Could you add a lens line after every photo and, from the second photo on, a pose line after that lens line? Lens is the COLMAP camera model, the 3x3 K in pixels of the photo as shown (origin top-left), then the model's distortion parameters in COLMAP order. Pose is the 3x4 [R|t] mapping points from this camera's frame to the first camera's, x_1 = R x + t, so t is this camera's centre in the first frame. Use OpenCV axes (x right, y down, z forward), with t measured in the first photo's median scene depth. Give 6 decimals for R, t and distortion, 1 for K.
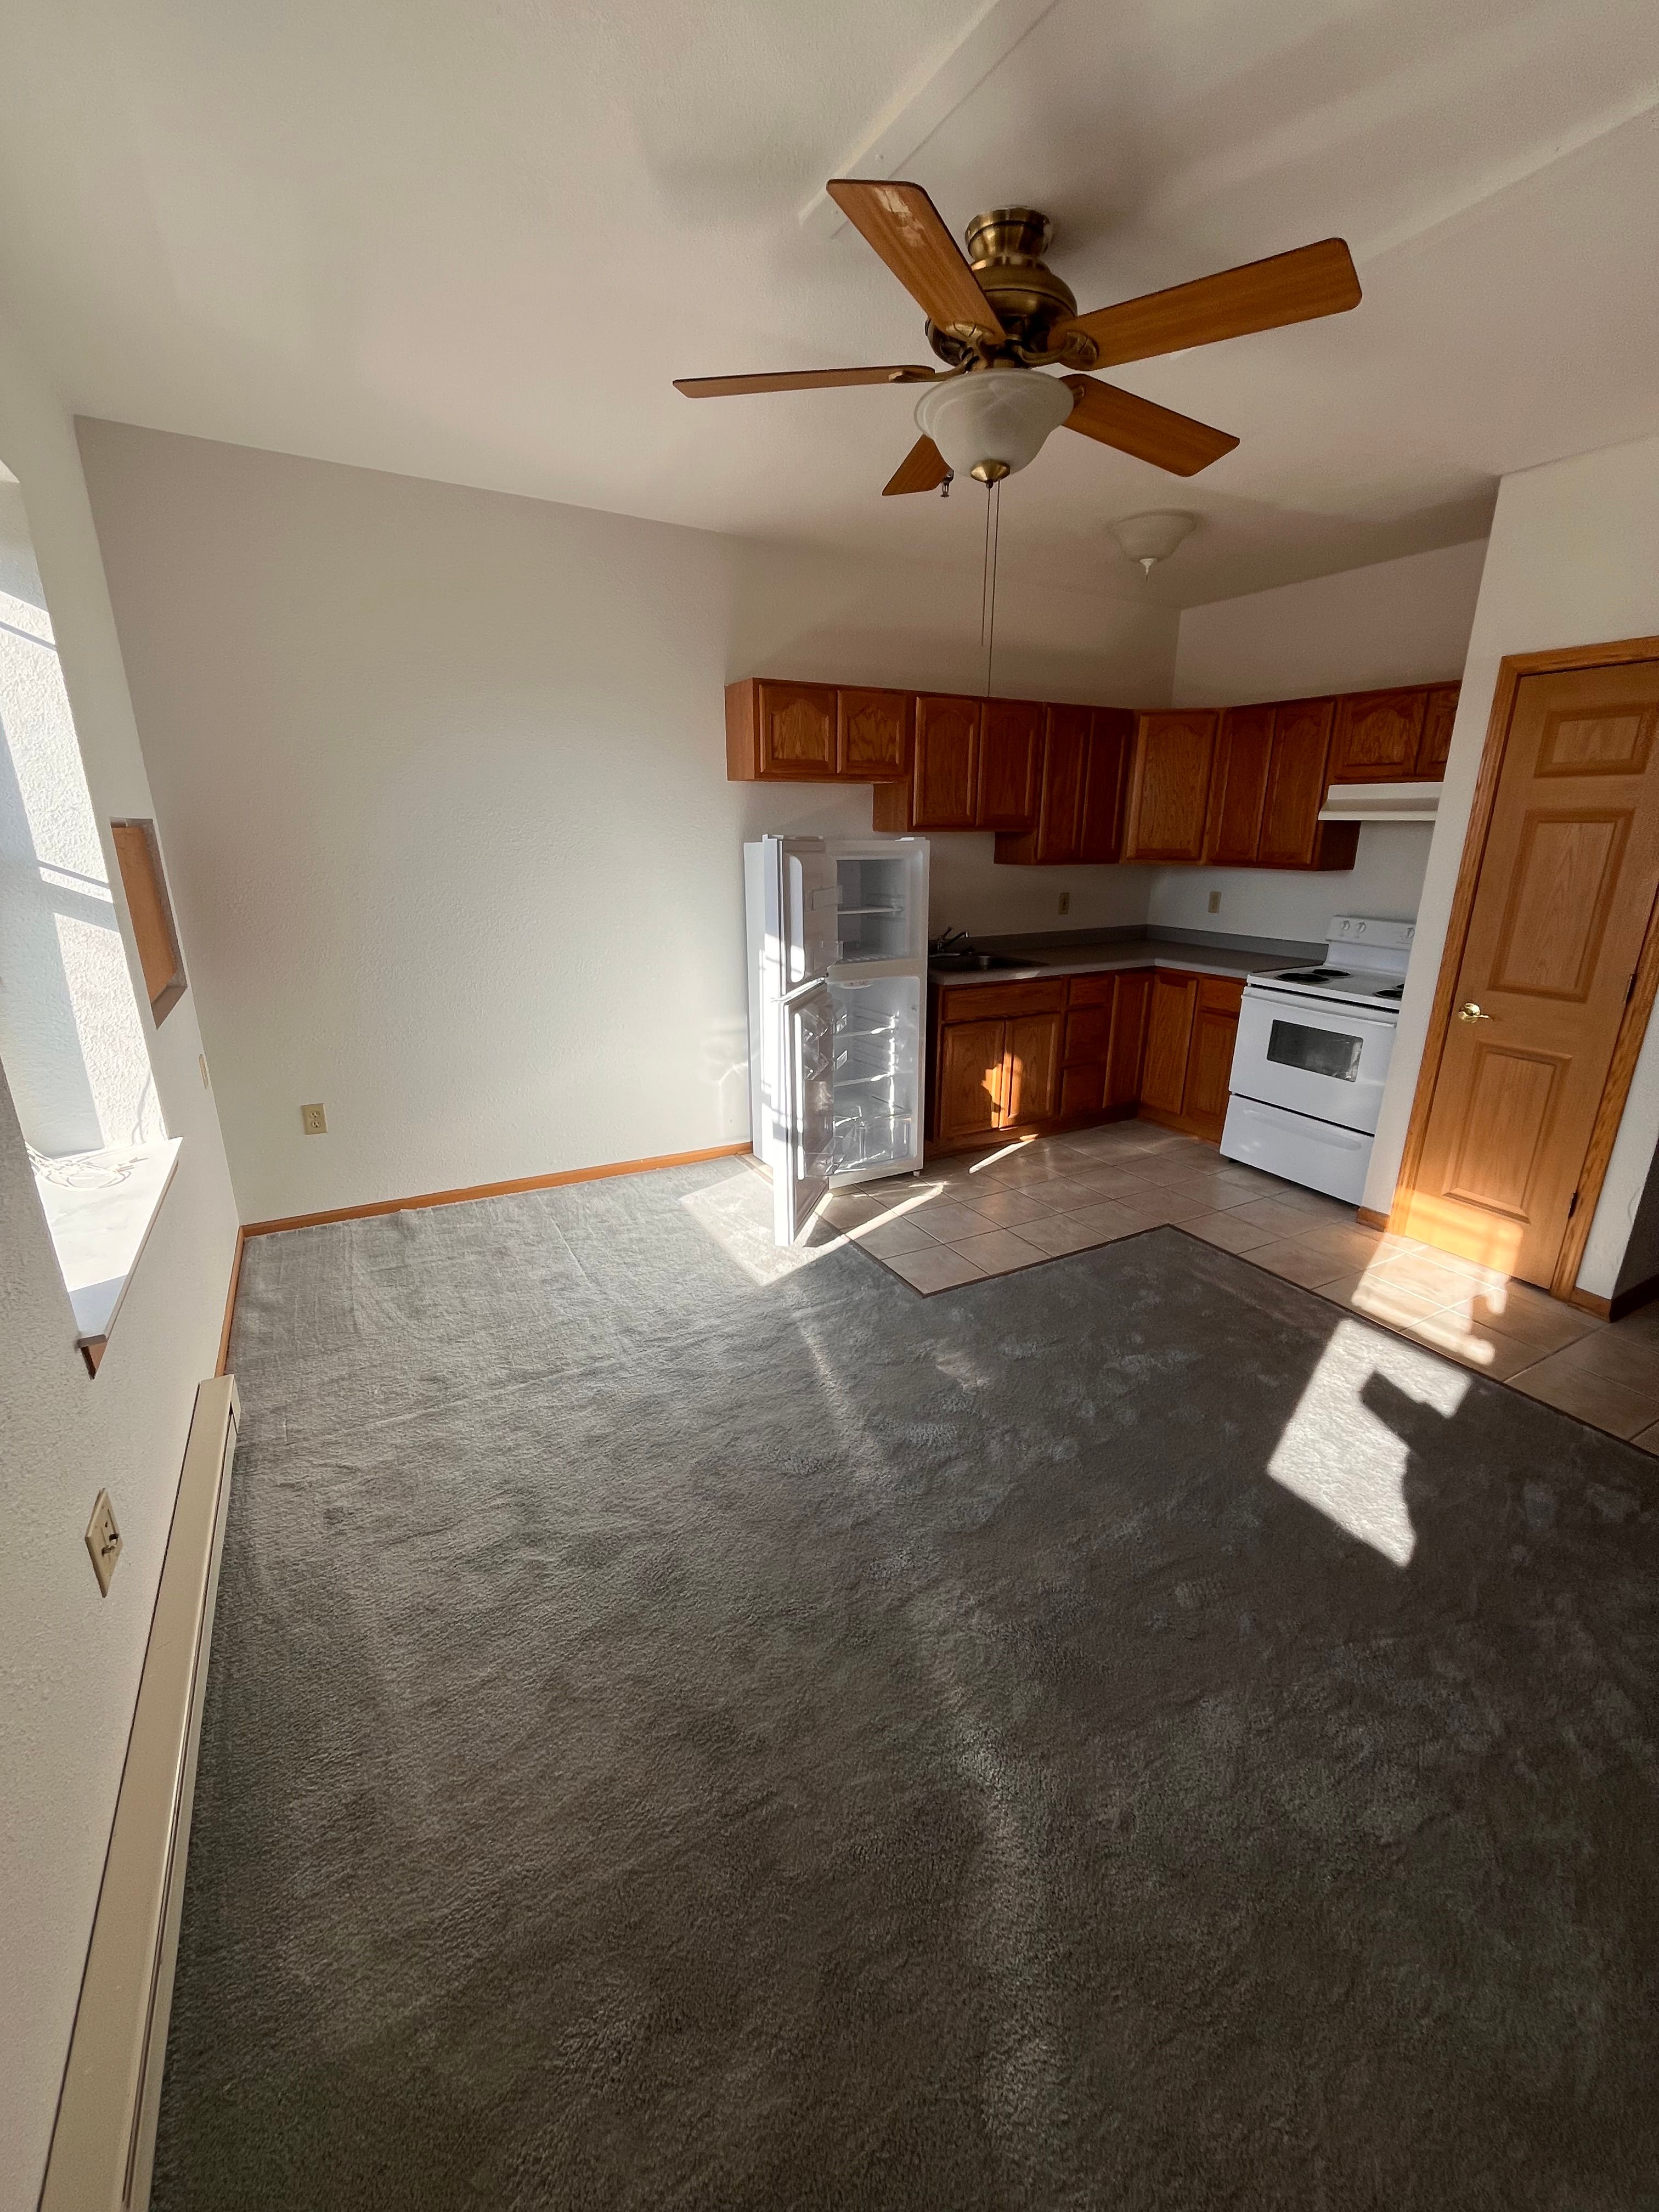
lens RADIAL K [[896.2, 0, 830.6], [0, 896.2, 1102.4], [0, 0, 1]] dist [-0.002249, 0.000284]
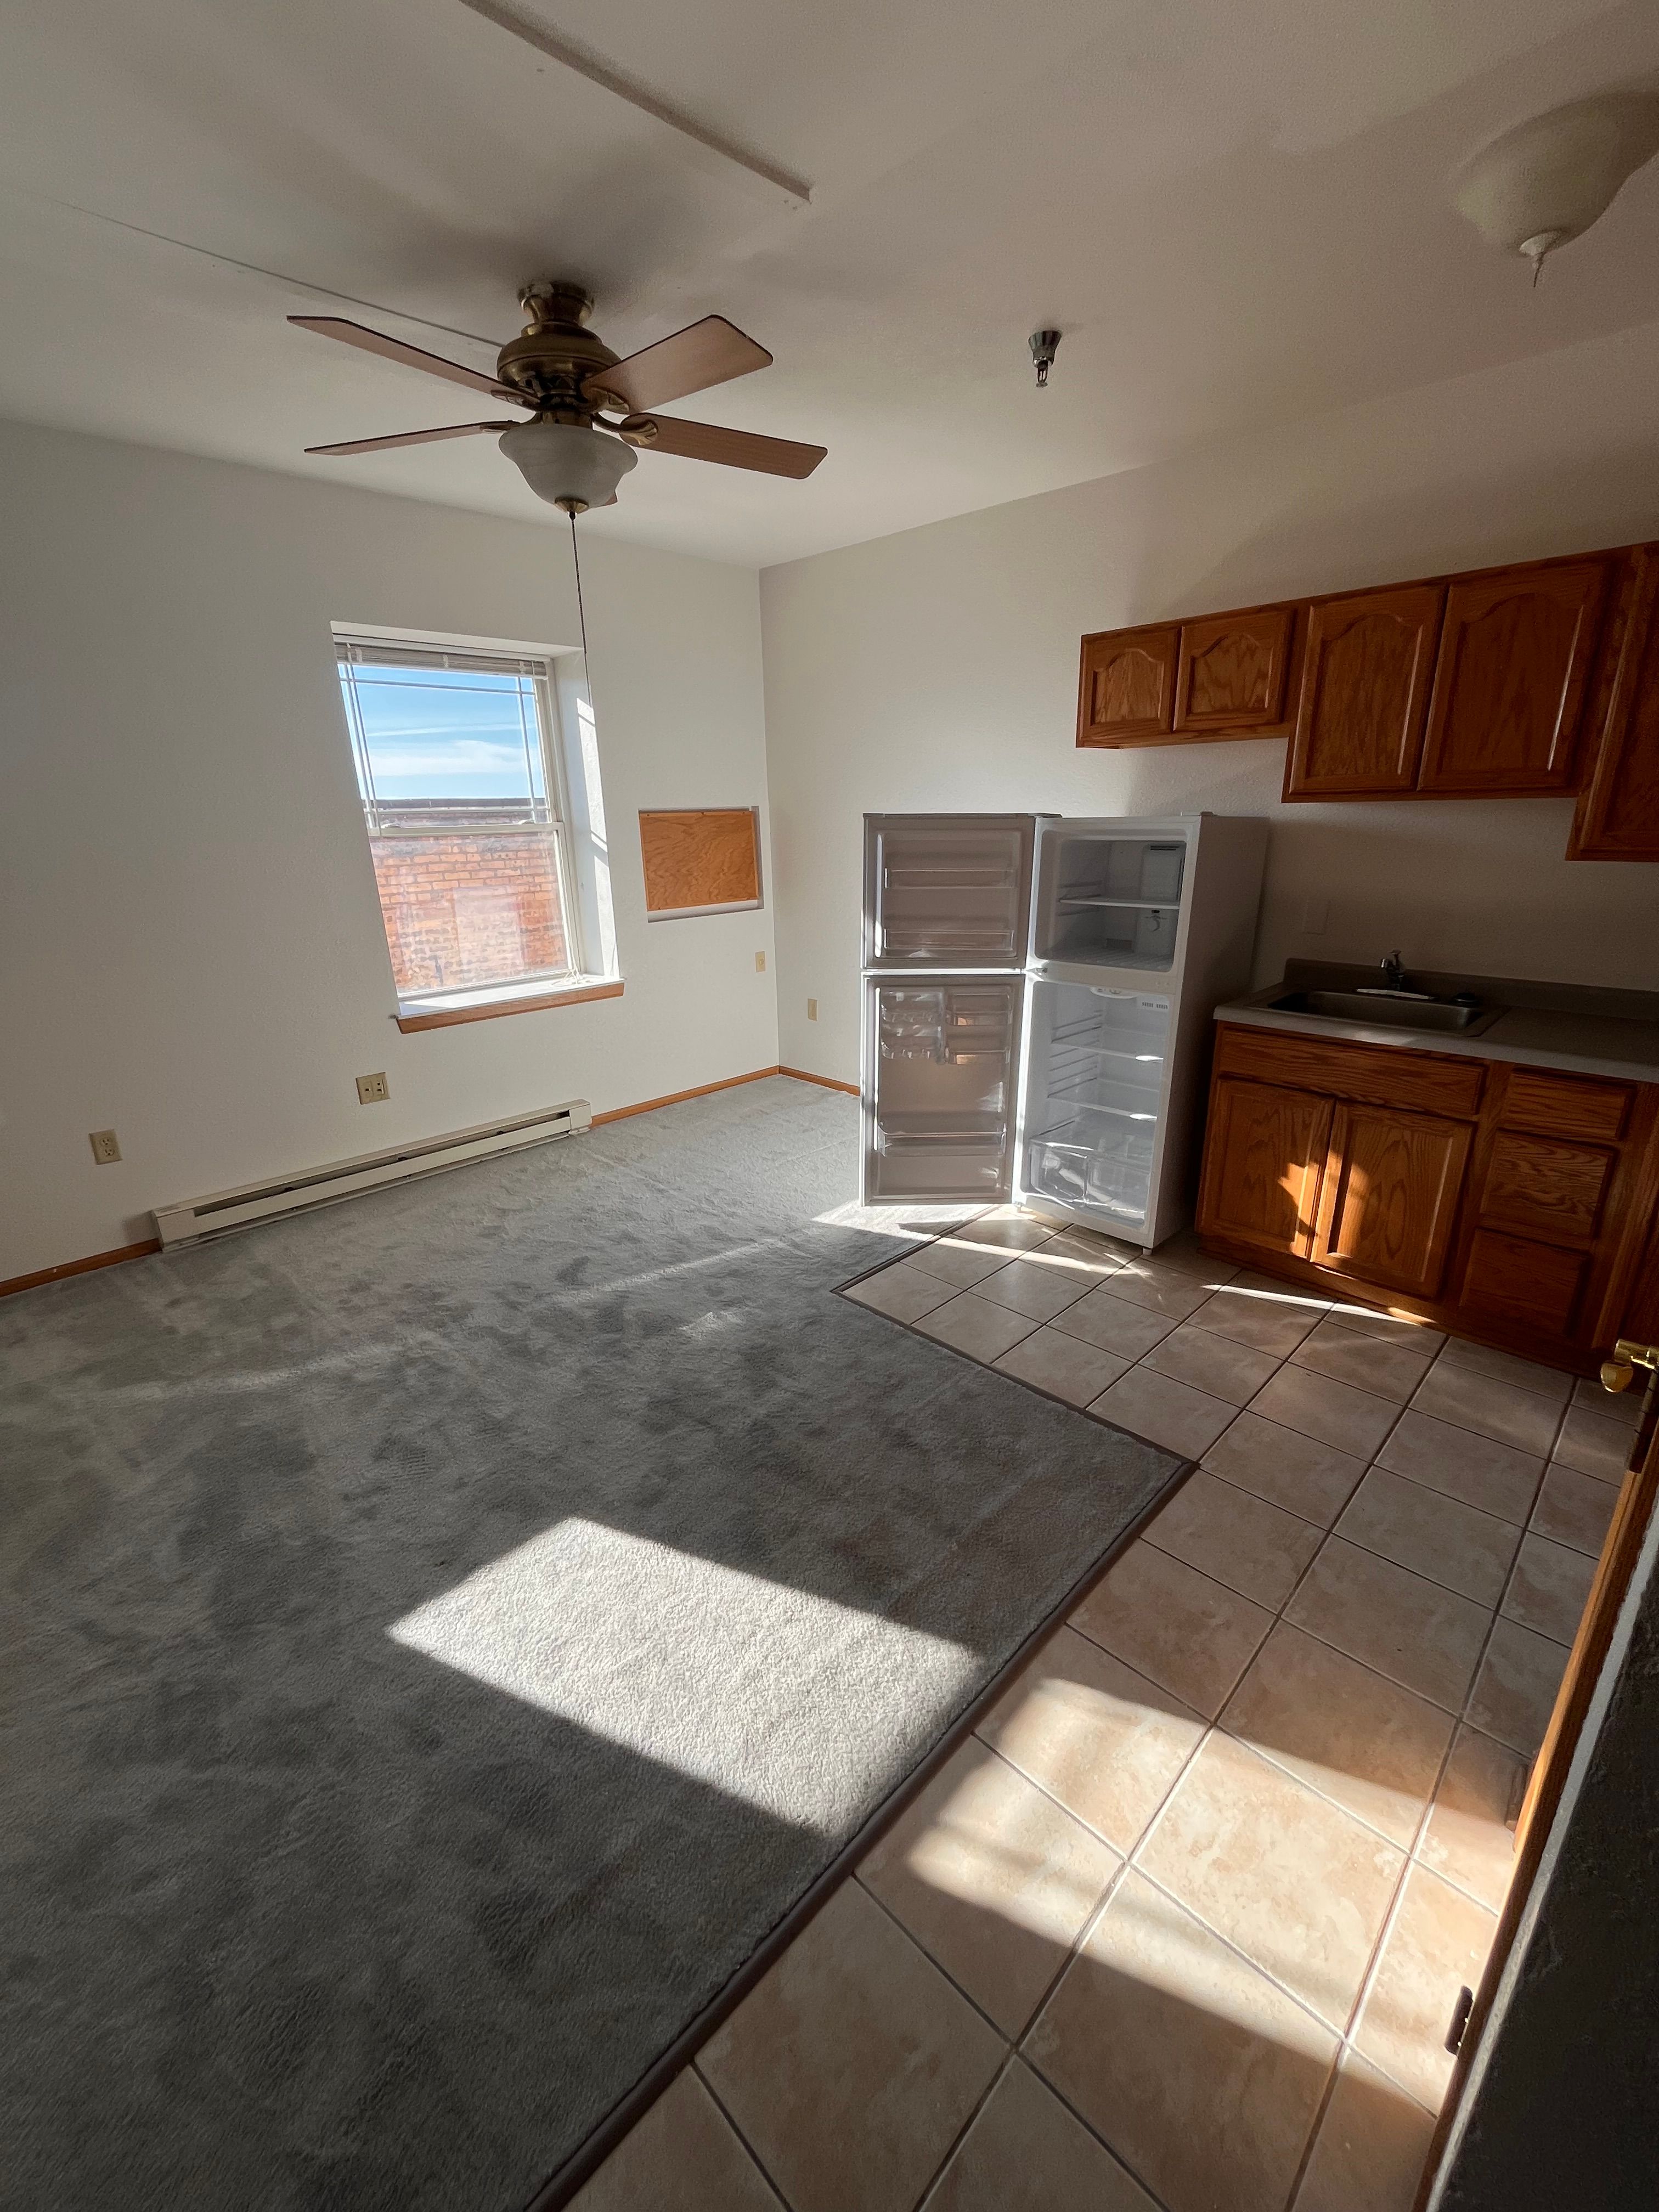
lens RADIAL K [[896.2, 0, 826.6], [0, 896.2, 1103.7], [0, 0, 1]] dist [-0.002249, 0.000284]
pose [[0.279480, 0.289260, -0.915543, 0.736185], [-0.262841, 0.940165, 0.216804, -0.144472], [0.923475, 0.180050, 0.338787, 0.493761]]
